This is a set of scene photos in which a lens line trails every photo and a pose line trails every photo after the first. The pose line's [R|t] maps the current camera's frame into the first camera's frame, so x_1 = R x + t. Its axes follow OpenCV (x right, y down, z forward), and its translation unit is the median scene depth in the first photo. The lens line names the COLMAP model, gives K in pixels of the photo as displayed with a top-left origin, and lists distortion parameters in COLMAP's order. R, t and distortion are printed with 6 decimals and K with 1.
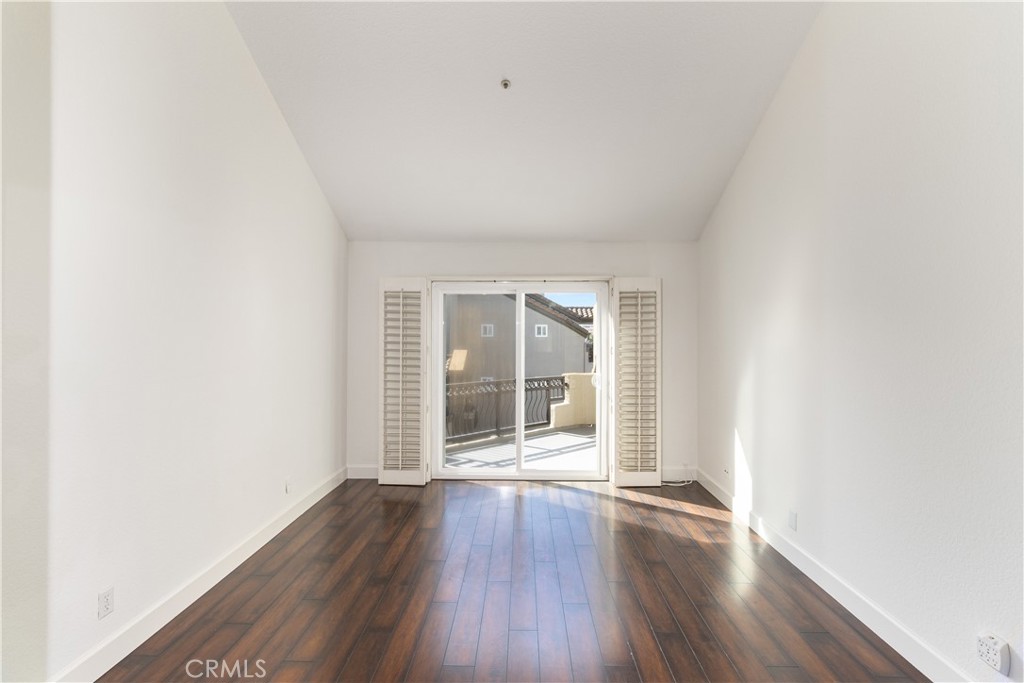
lens RADIAL K [[471.6, 0, 513.3], [0, 471.6, 333.9], [0, 0, 1]] dist [-0.000737, 0.000388]
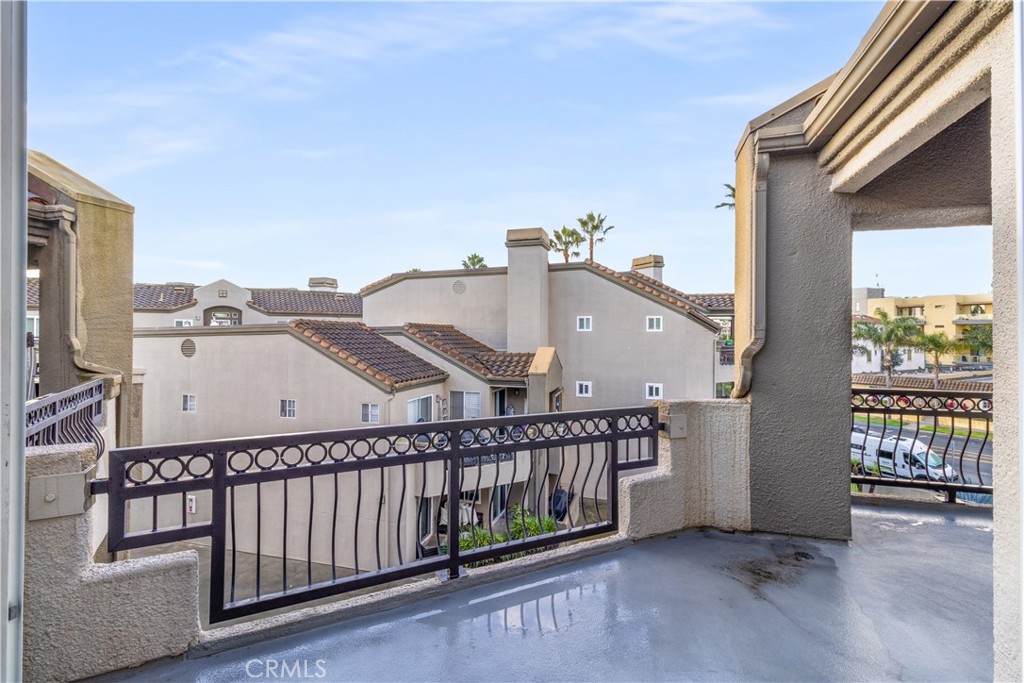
lens RADIAL K [[471.6, 0, 513.3], [0, 471.6, 333.9], [0, 0, 1]] dist [-0.000737, 0.000388]
pose [[0.968069, 0.003628, -0.250659, 0.091202], [-0.003053, 0.999992, 0.002681, 0.028405], [0.250666, -0.001830, 0.968072, 0.589205]]
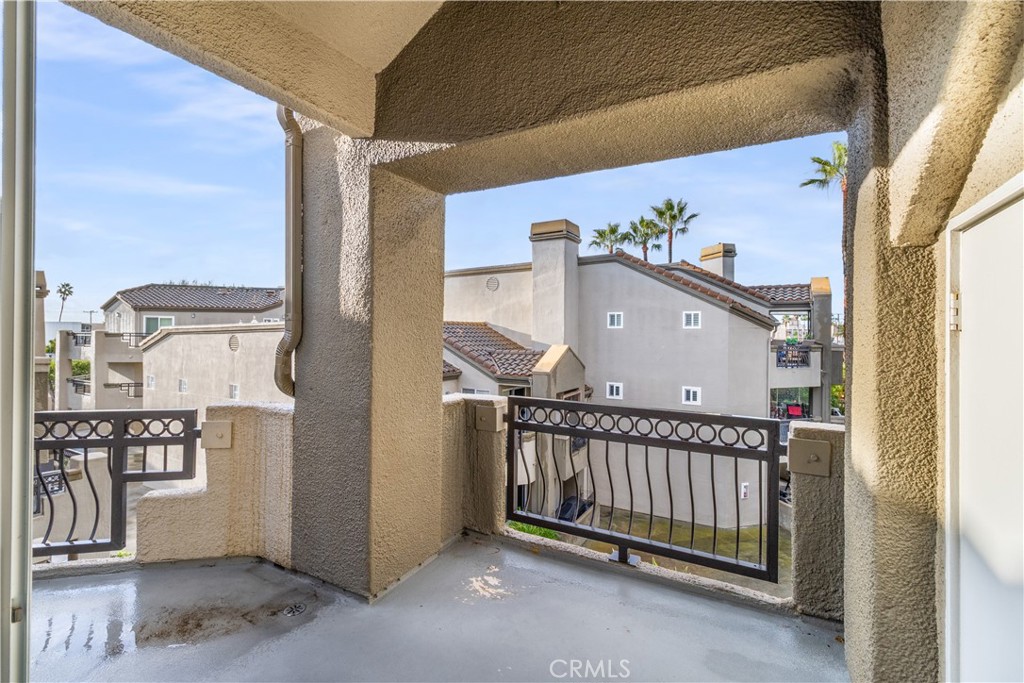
lens RADIAL K [[471.6, 0, 513.3], [0, 471.6, 333.9], [0, 0, 1]] dist [-0.000737, 0.000388]
pose [[0.881453, 0.006984, -0.472220, 0.479413], [-0.004096, 0.999966, 0.007144, 0.031984], [0.472254, -0.004363, 0.881452, 0.818214]]
